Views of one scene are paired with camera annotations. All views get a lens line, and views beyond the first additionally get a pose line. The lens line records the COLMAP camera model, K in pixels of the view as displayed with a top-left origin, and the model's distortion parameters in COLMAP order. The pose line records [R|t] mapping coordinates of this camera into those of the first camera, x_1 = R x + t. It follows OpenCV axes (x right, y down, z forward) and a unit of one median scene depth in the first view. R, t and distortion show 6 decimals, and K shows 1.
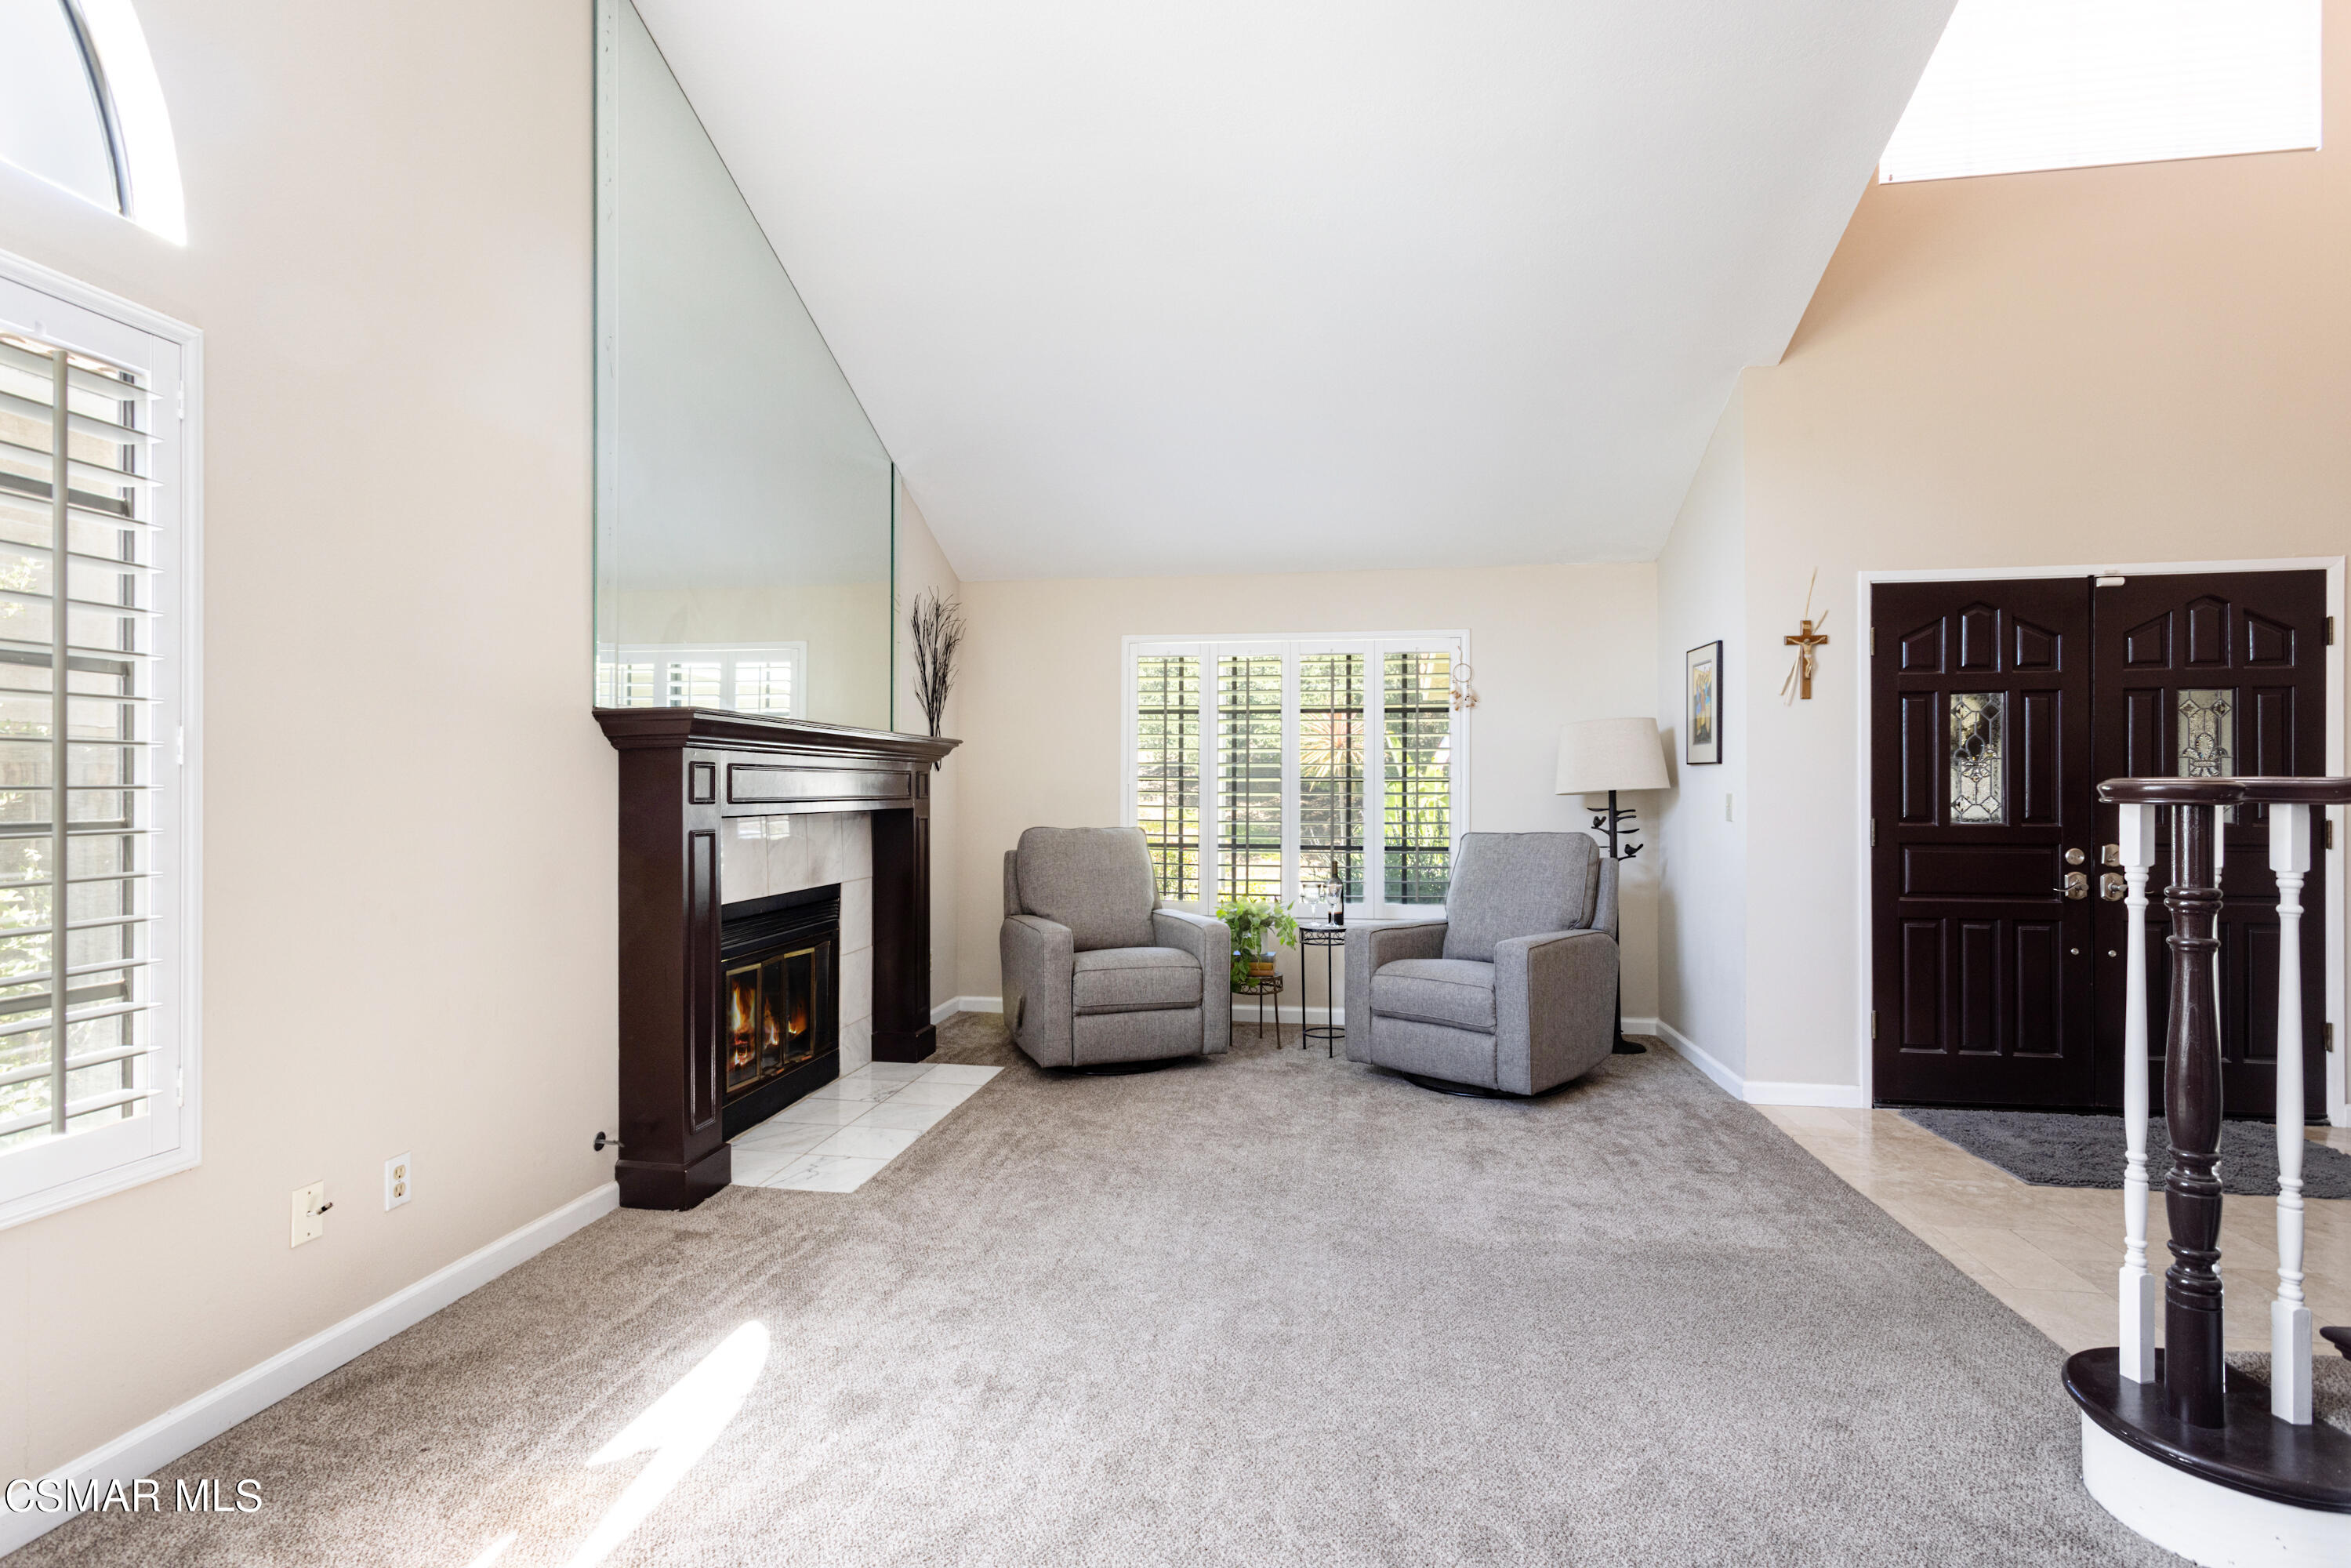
lens RADIAL K [[1095.1, 0, 1120.1], [0, 1095.1, 794.1], [0, 0, 1]] dist [0.003320, 0.001560]
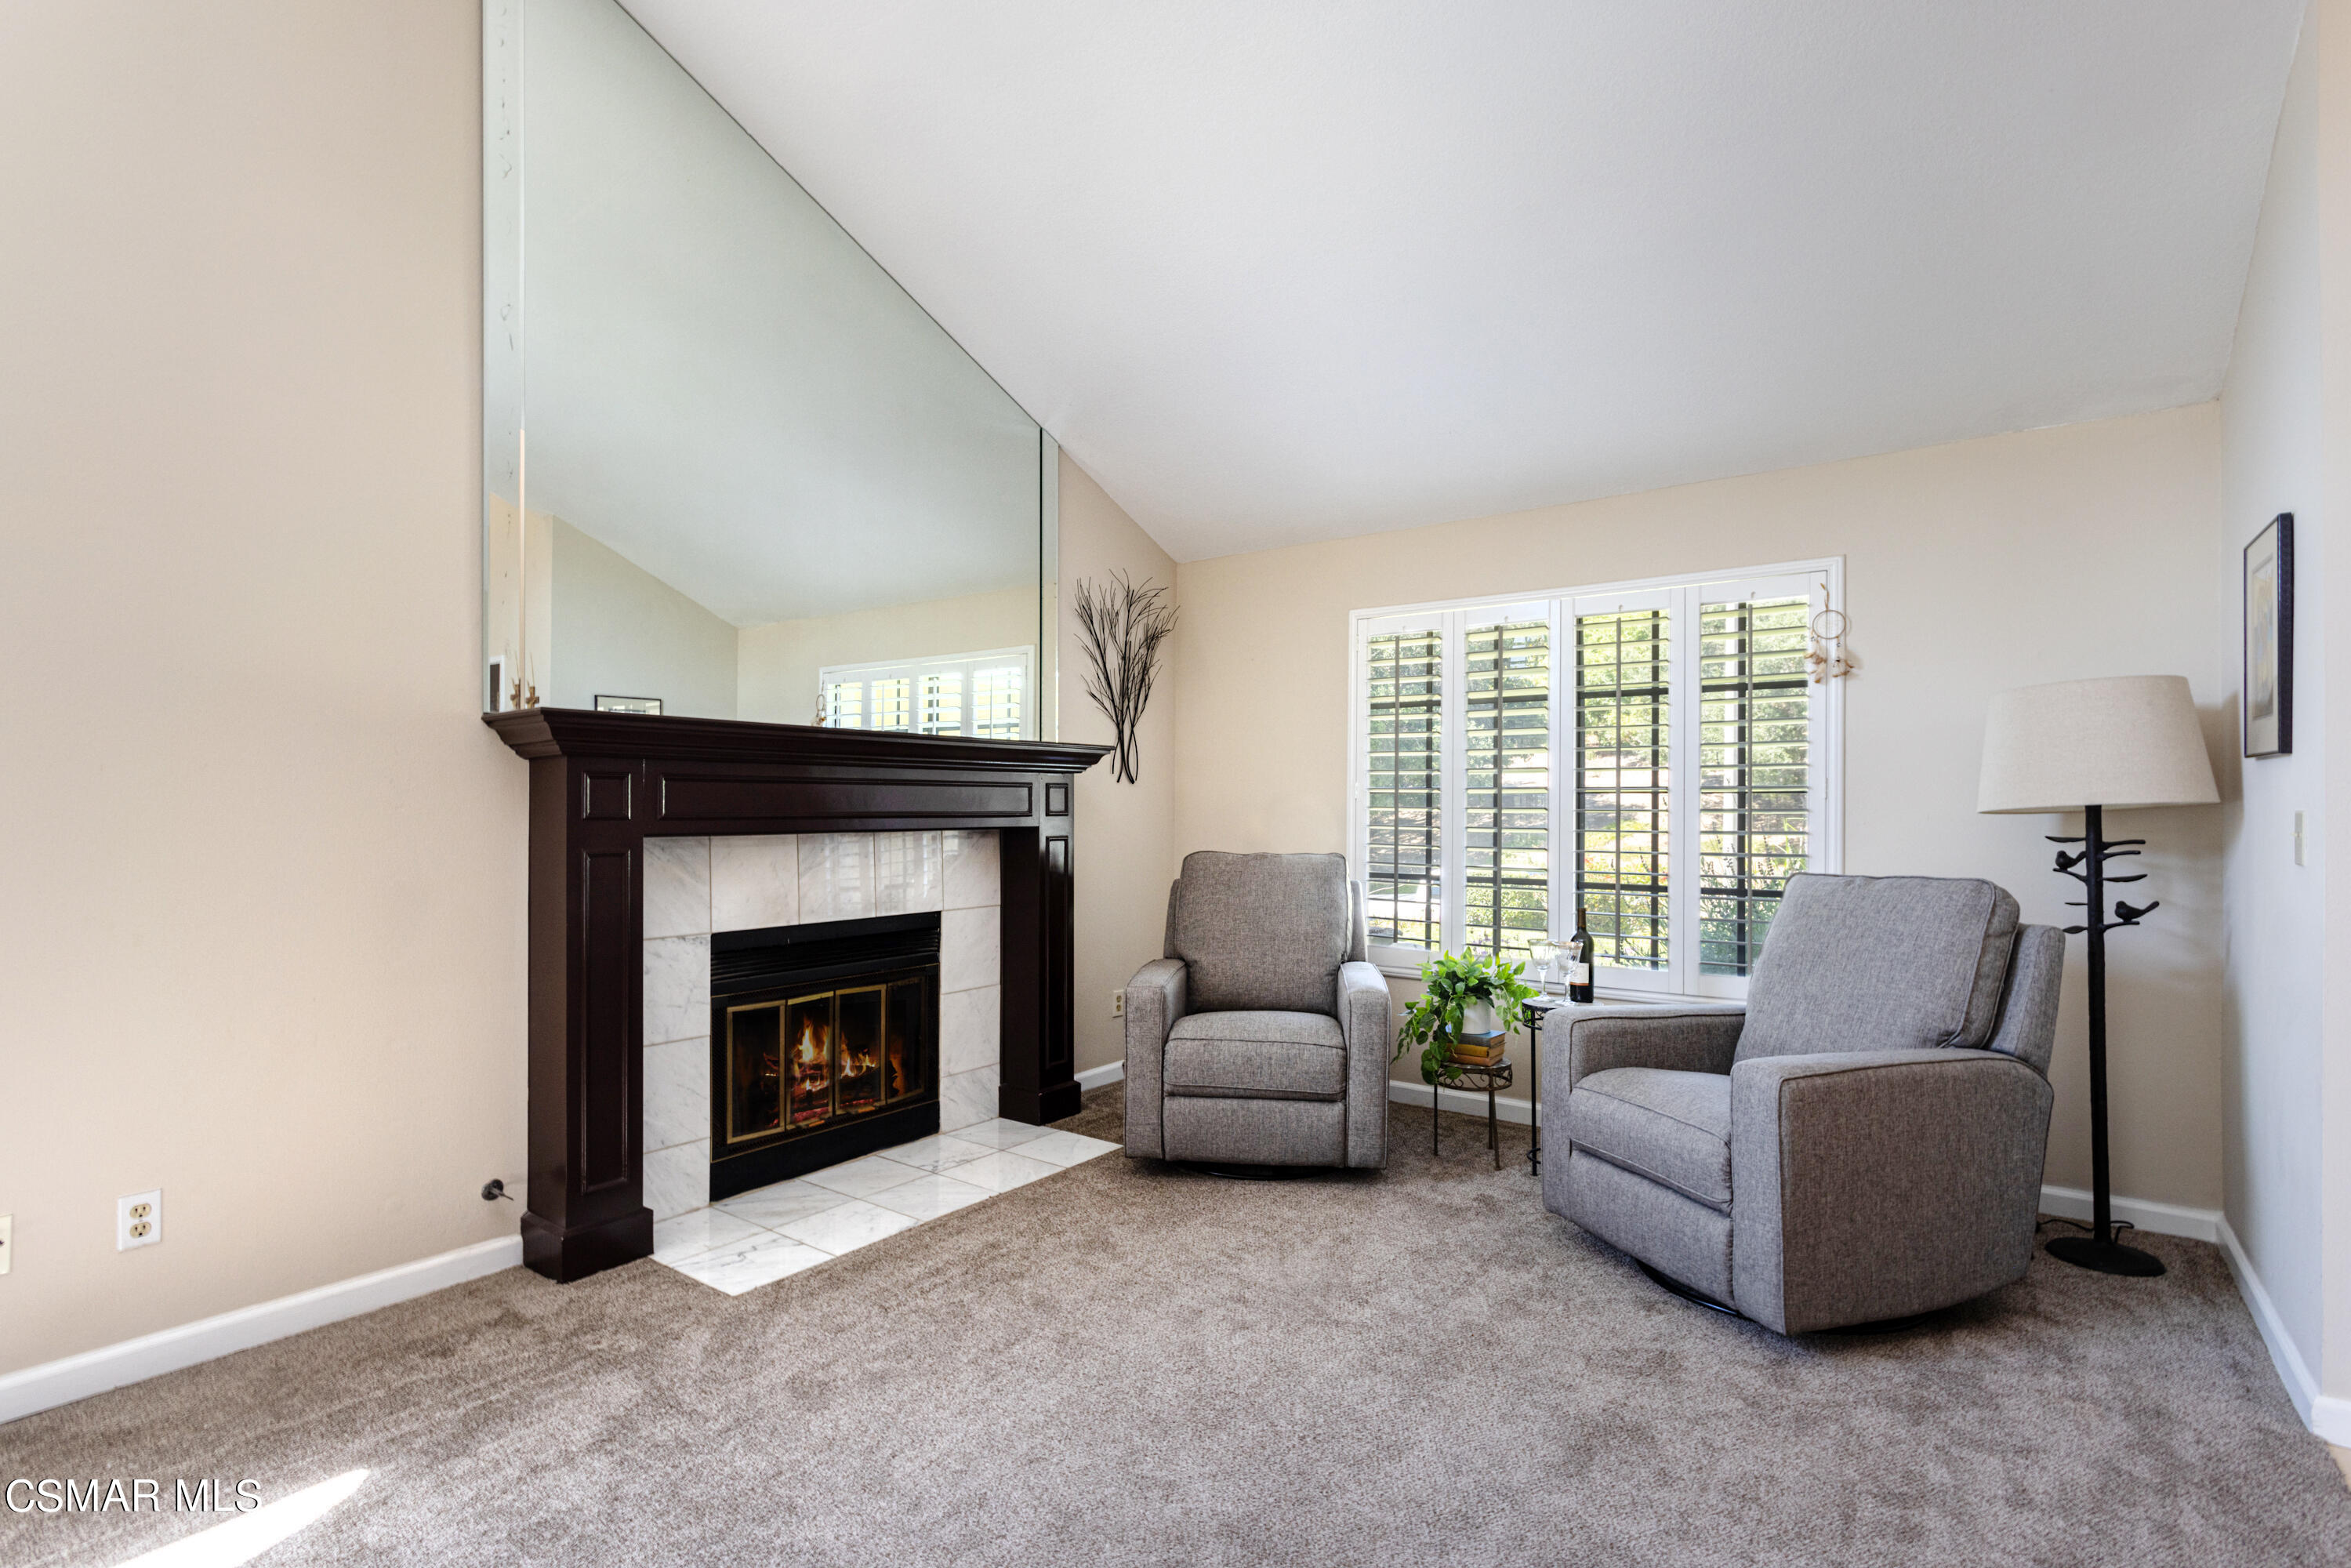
lens RADIAL K [[1095.1, 0, 1165.7], [0, 1095.1, 800.5], [0, 0, 1]] dist [0.003320, 0.001560]
pose [[0.896524, -0.001158, -0.442993, 0.305163], [-0.002675, 0.999964, -0.008027, -0.000543], [0.442986, 0.008381, 0.896489, 0.303573]]
